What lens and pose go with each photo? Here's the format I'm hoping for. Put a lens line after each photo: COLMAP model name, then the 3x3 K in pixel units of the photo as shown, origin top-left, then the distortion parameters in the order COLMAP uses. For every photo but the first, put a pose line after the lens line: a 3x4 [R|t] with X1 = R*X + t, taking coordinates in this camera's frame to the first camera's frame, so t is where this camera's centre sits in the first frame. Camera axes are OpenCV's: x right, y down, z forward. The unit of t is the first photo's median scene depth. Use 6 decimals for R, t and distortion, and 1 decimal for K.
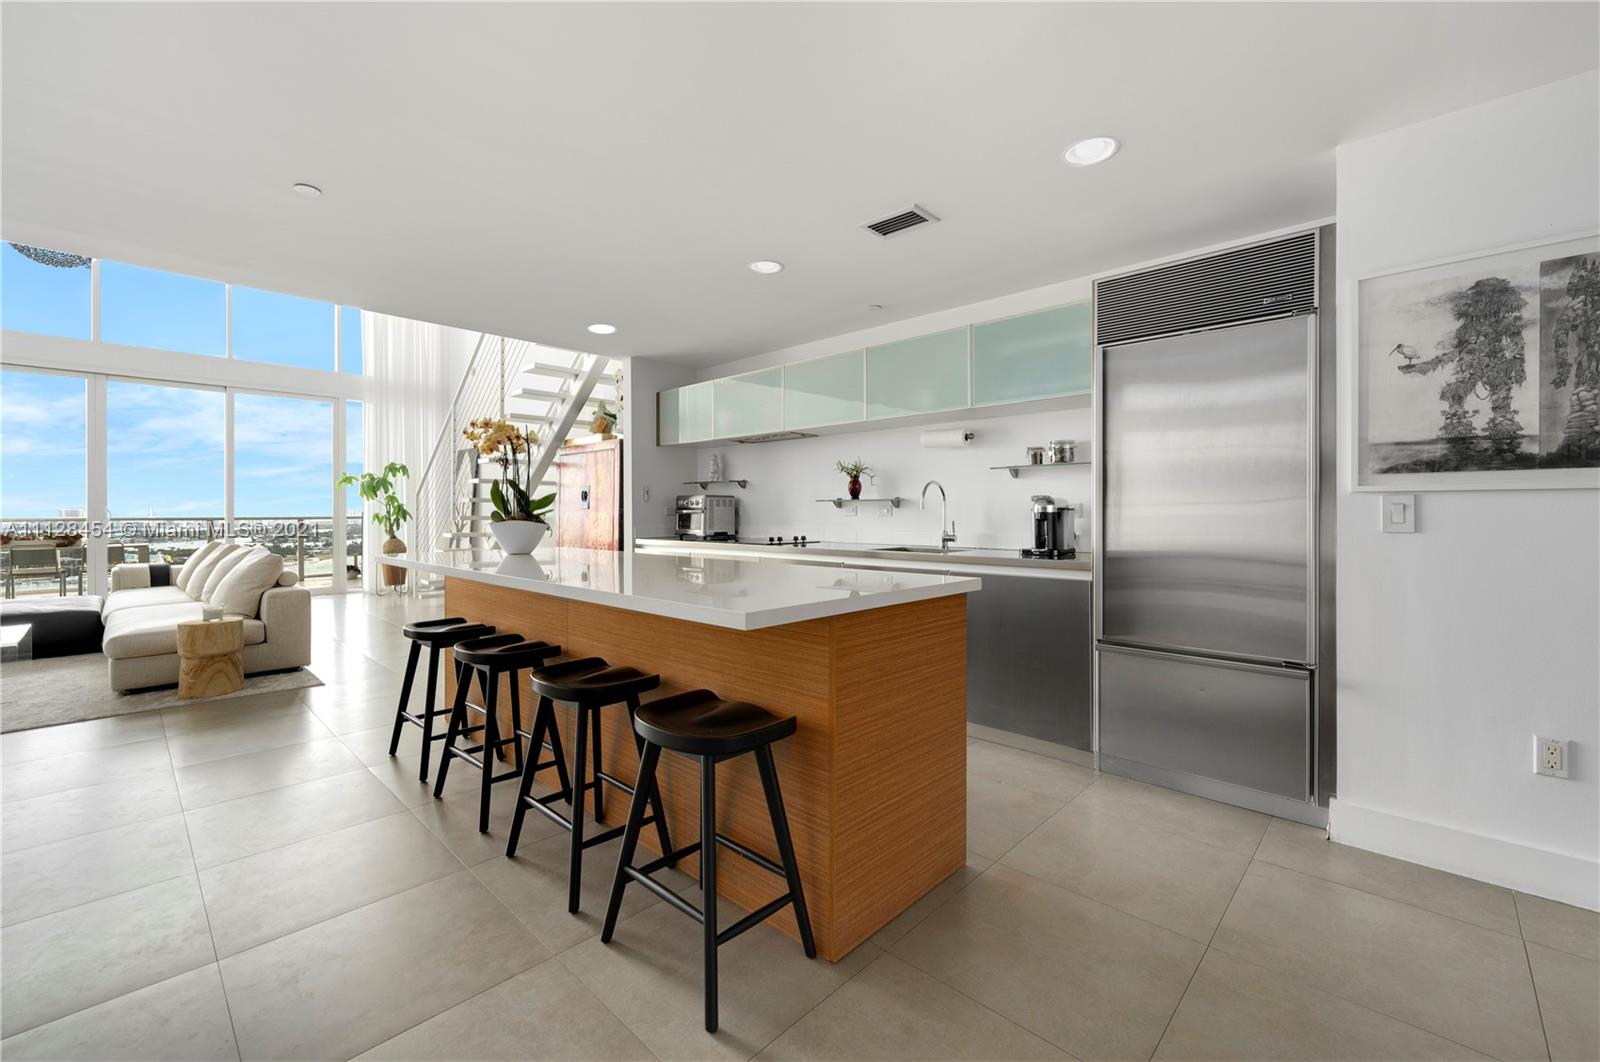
lens RADIAL K [[656.8, 0, 804.4], [0, 656.8, 506.8], [0, 0, 1]] dist [-0.004717, 0.001834]
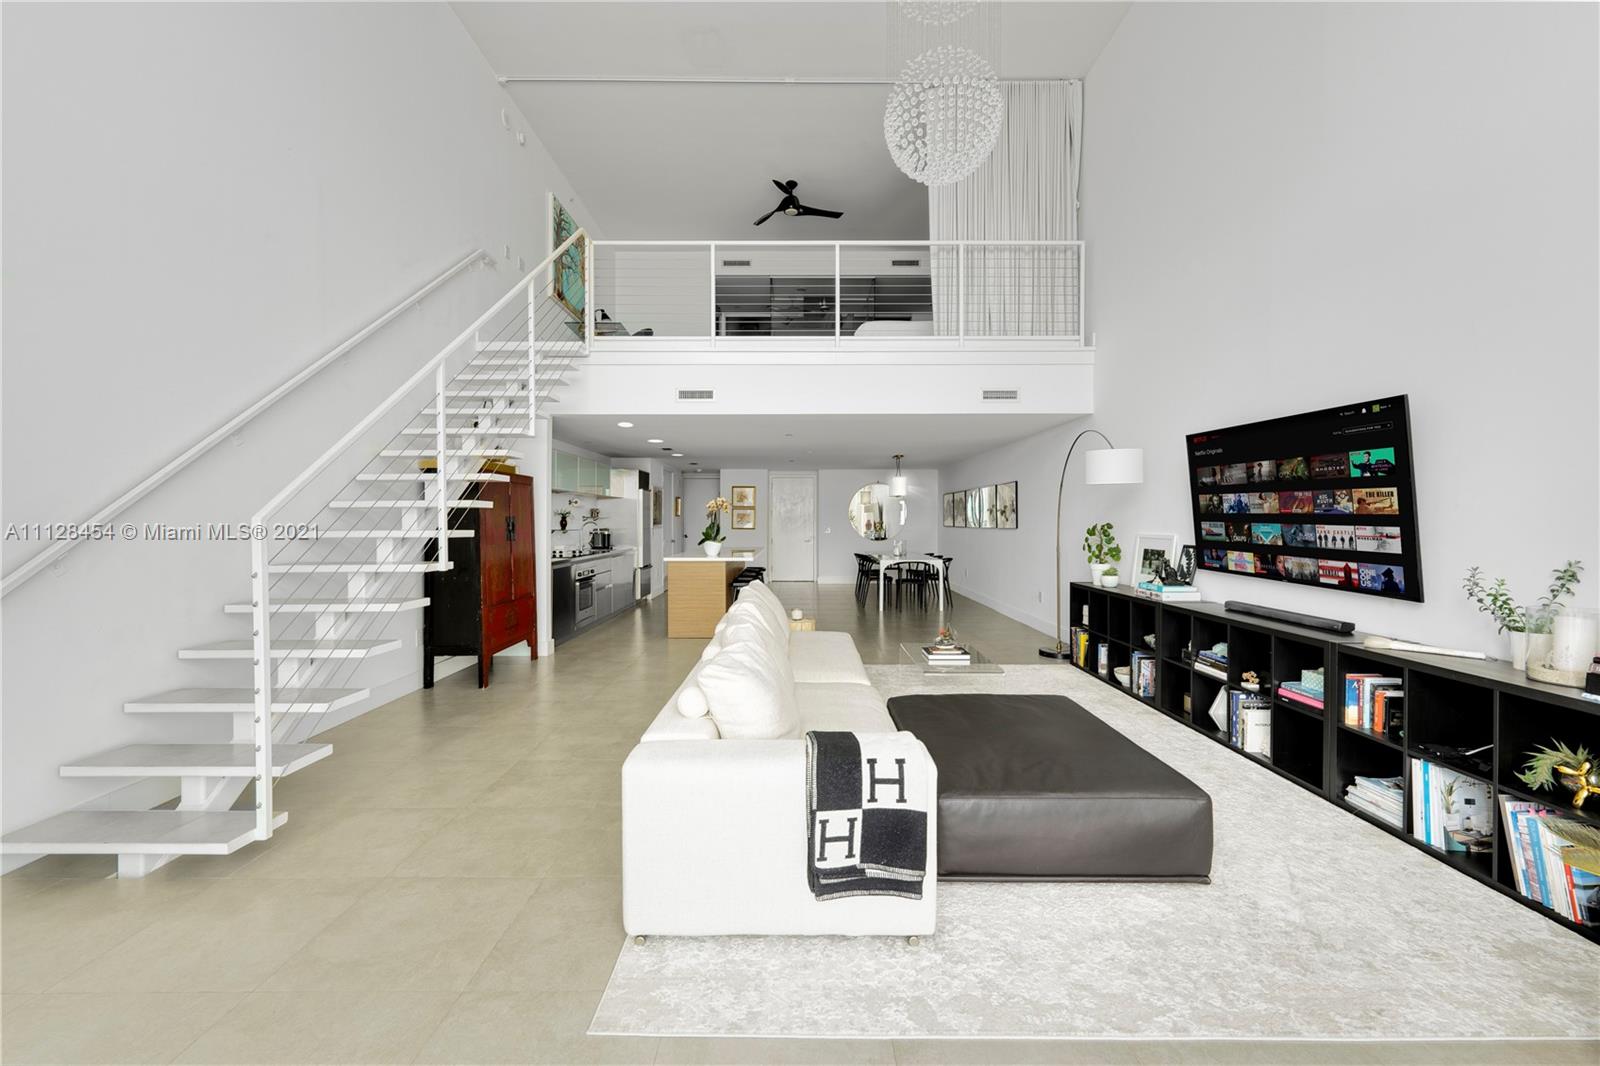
lens RADIAL K [[656.8, 0, 800.0], [0, 656.8, 522.4], [0, 0, 1]] dist [-0.004717, 0.001834]
pose [[-0.688066, -0.001616, 0.725646, -2.354310], [-0.008947, 0.999940, -0.006256, -0.033771], [-0.725593, -0.010797, -0.688040, 2.396323]]
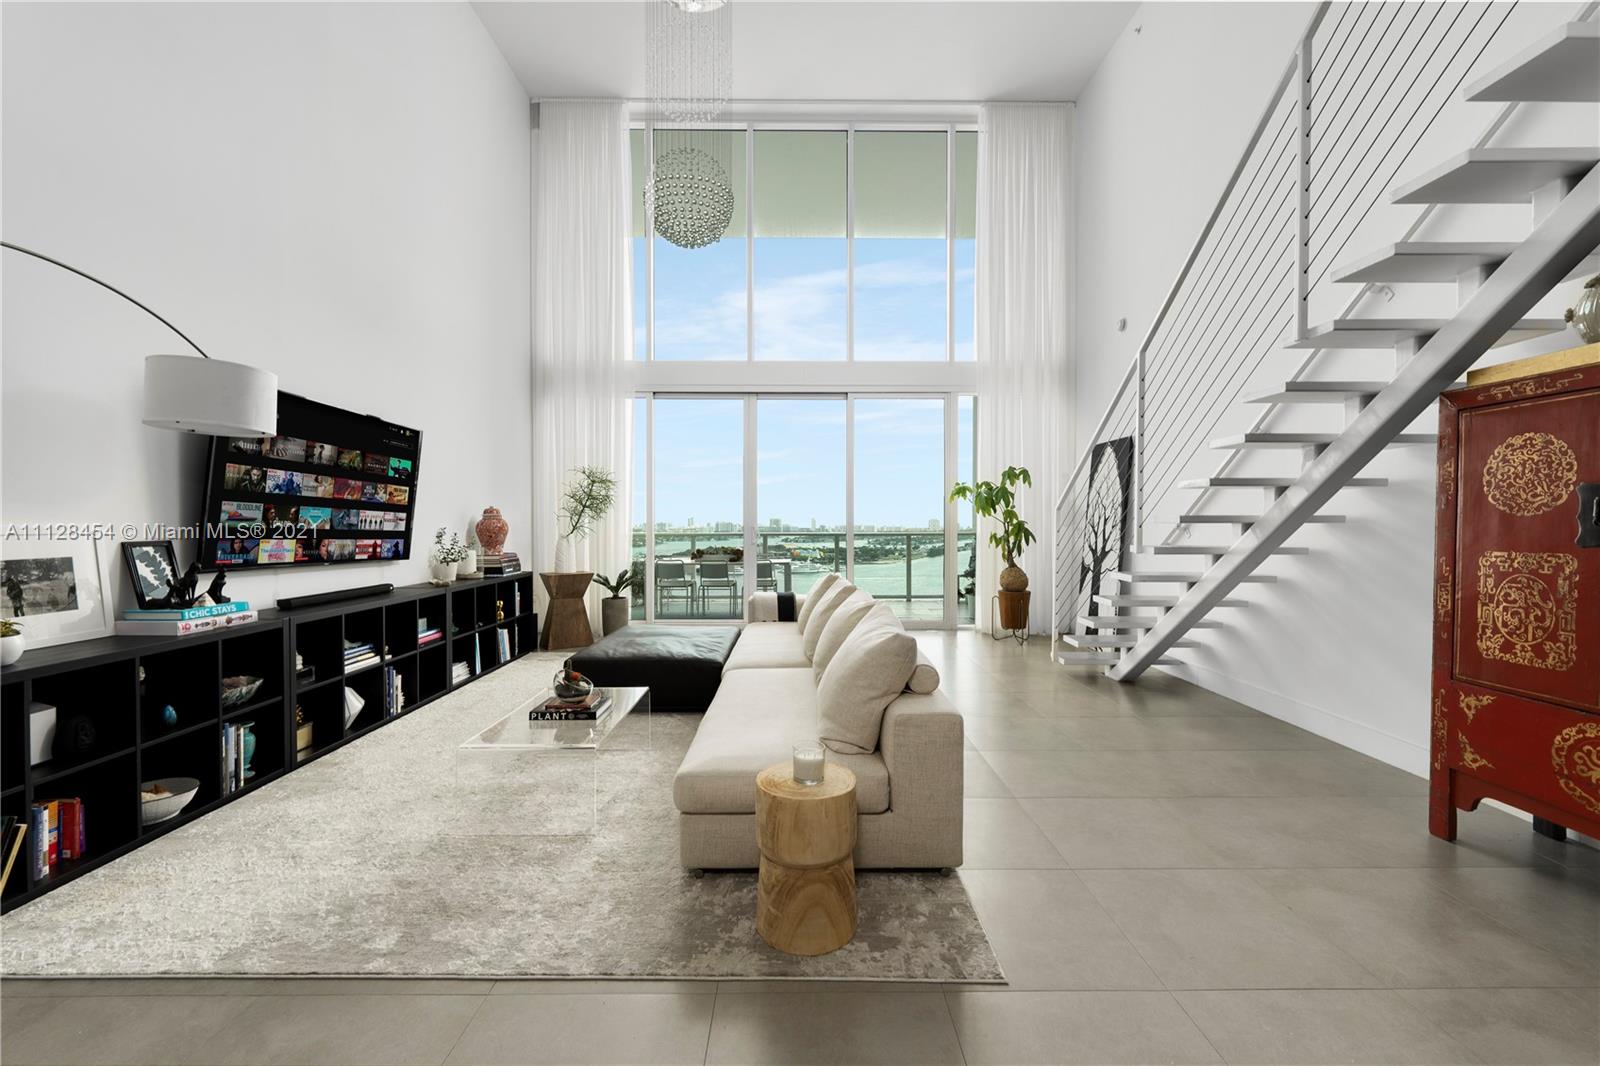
lens RADIAL K [[656.8, 0, 807.2], [0, 656.8, 532.5], [0, 0, 1]] dist [-0.004717, 0.001834]
pose [[0.701775, 0.013175, -0.712277, -0.665726], [0.004965, 0.999714, 0.023383, -0.026610], [0.712381, -0.019946, 0.701509, 0.788280]]
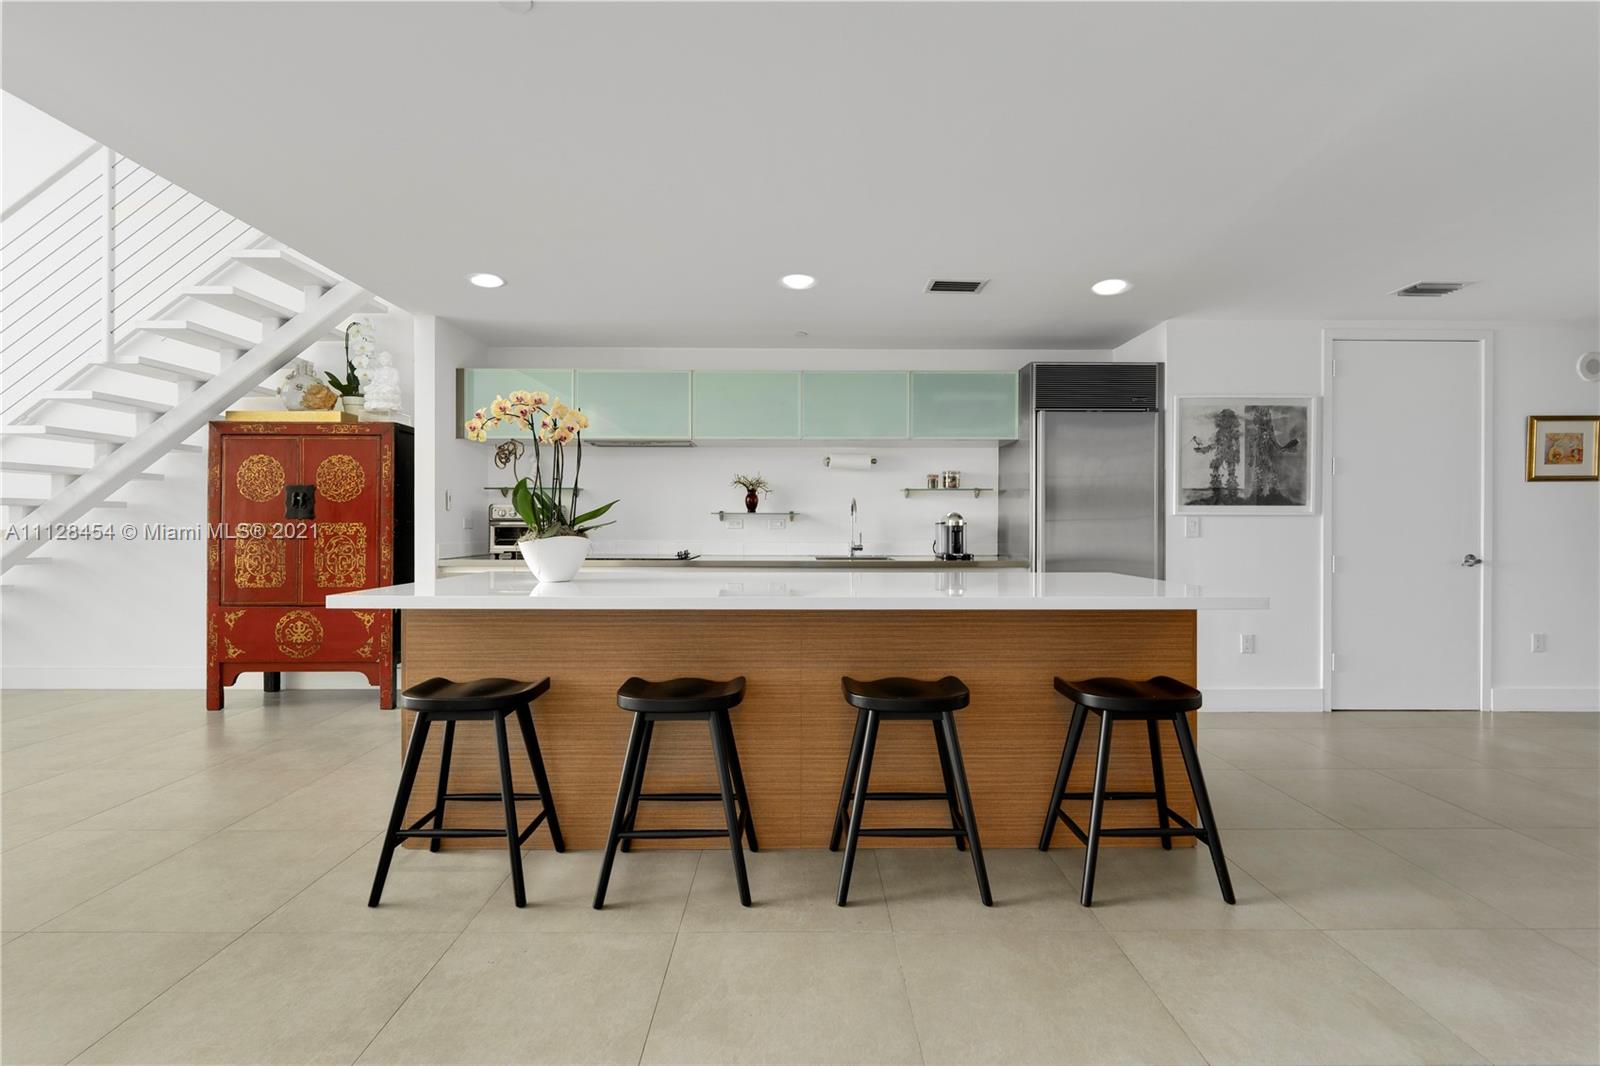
lens RADIAL K [[656.8, 0, 806.3], [0, 656.8, 523.6], [0, 0, 1]] dist [-0.004717, 0.001834]
pose [[0.725334, 0.004335, 0.688384, -0.727301], [-0.008719, 0.999958, 0.002890, 0.003195], [-0.688342, -0.008098, 0.725341, 0.249707]]
